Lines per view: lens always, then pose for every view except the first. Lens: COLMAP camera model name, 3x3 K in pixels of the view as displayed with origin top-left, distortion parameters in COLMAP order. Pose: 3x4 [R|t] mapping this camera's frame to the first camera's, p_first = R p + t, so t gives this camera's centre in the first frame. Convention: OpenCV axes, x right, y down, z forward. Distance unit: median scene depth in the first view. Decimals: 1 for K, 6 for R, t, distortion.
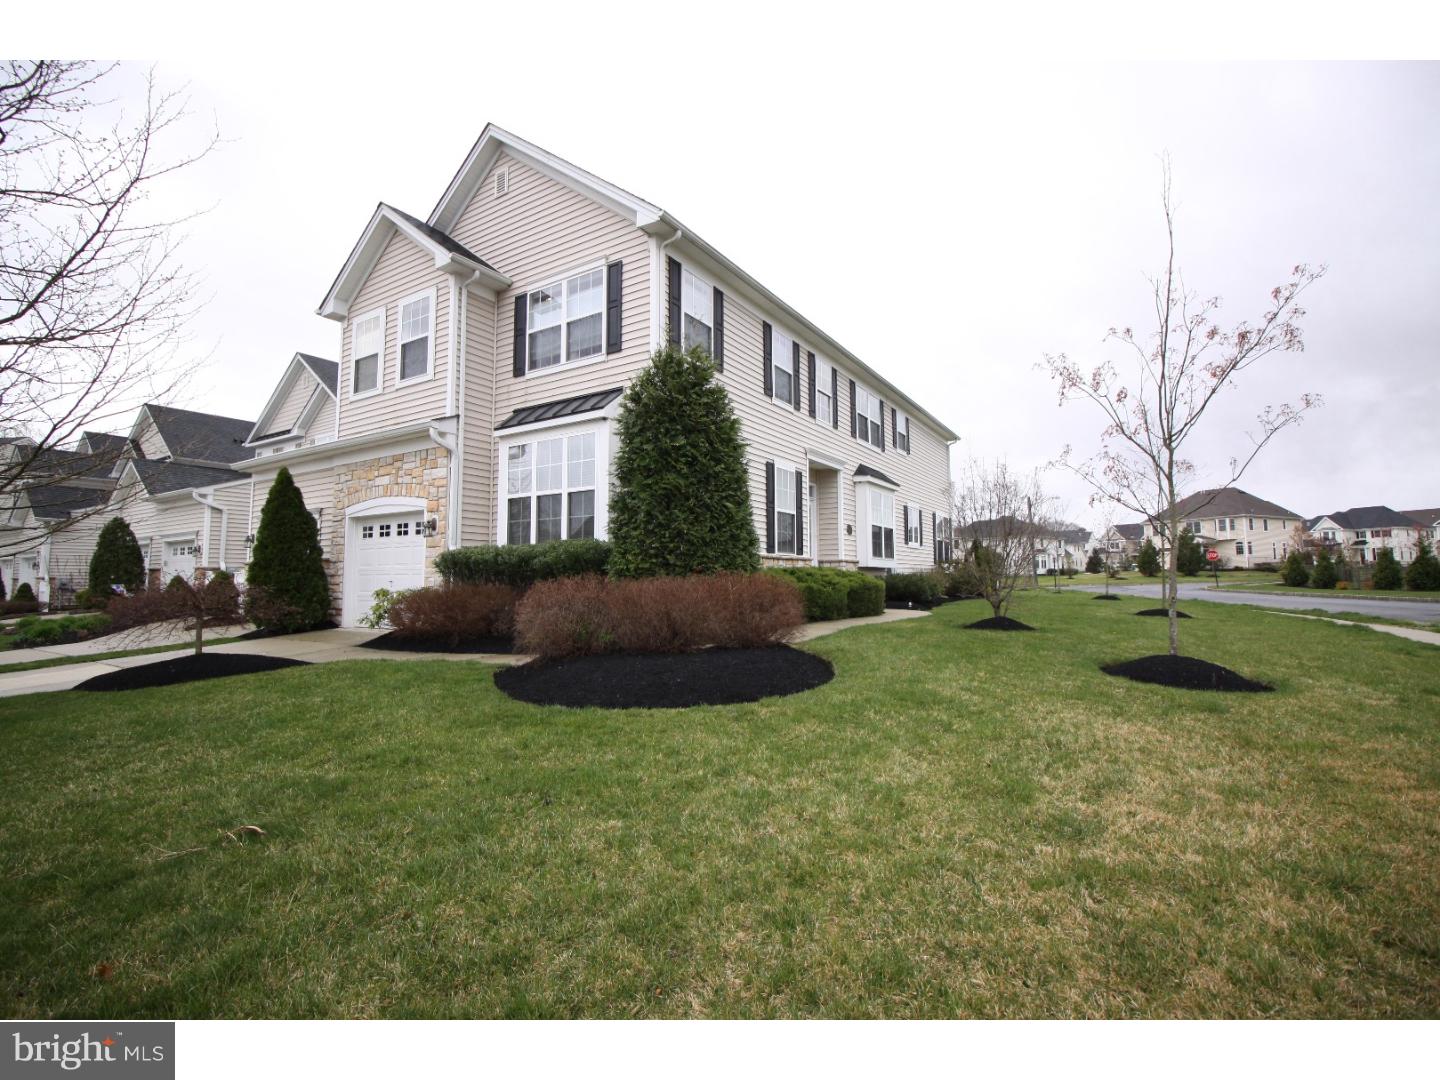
lens RADIAL K [[664.7, 0, 725.8], [0, 664.7, 519.2], [0, 0, 1]] dist [-0.002489, -0.012688]
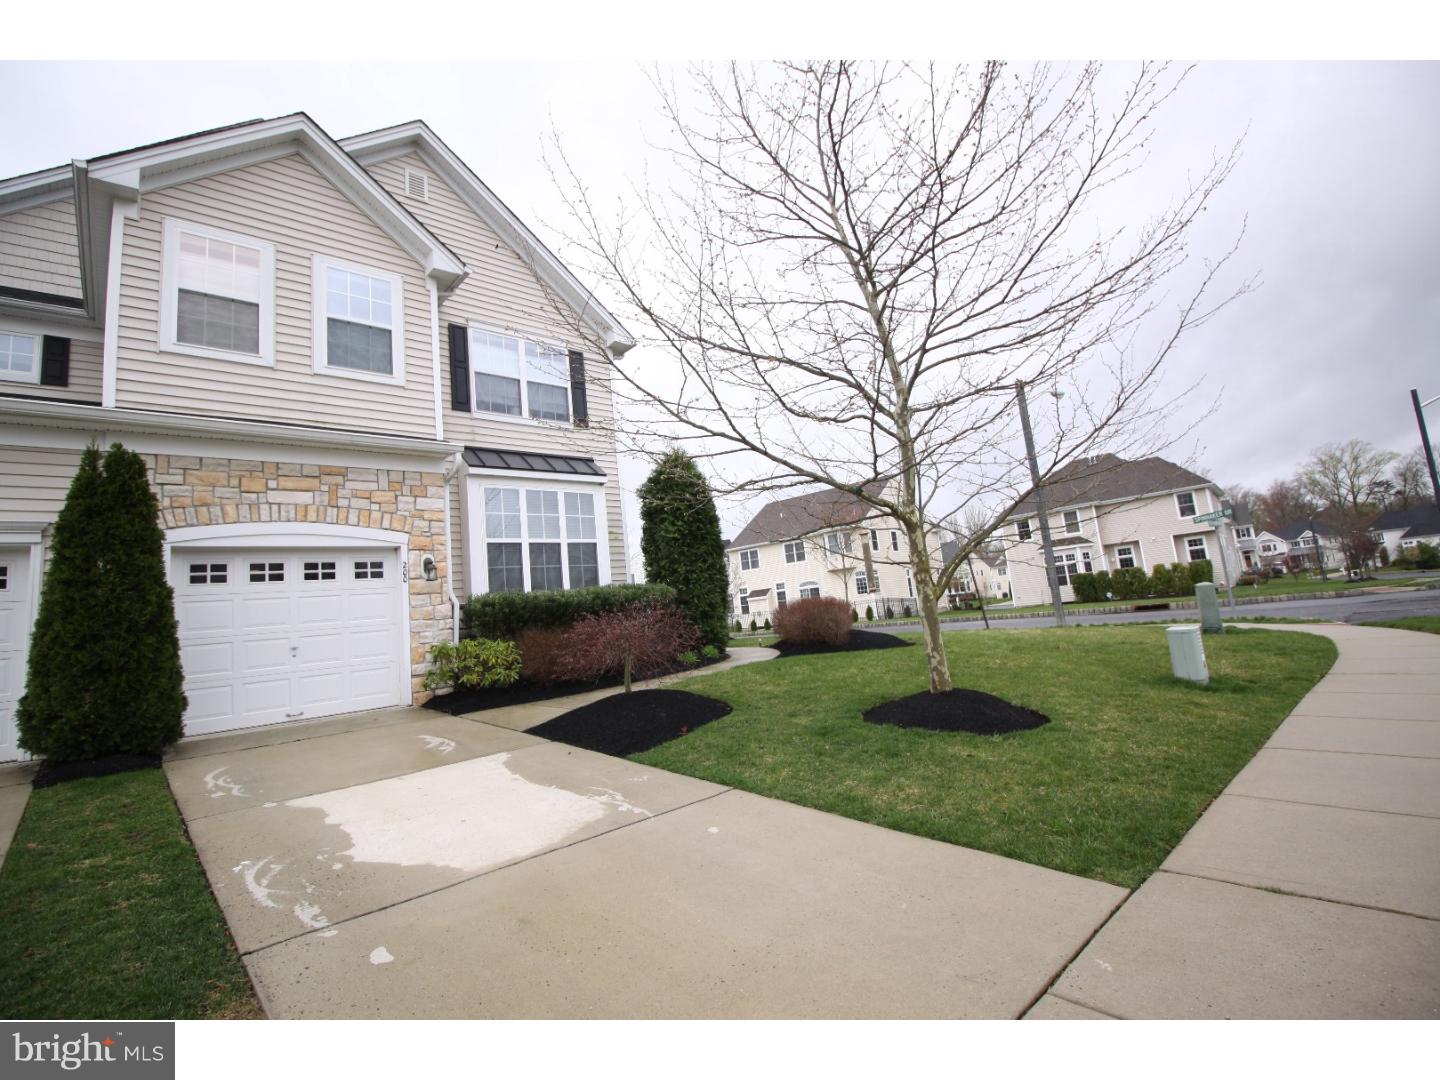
lens RADIAL K [[664.7, 0, 725.8], [0, 664.7, 519.2], [0, 0, 1]] dist [-0.002489, -0.012688]
pose [[0.274784, 0.128234, 0.952916, -1.174449], [0.015176, 0.990365, -0.137650, 0.071830], [-0.961386, 0.052285, 0.270190, 0.449534]]
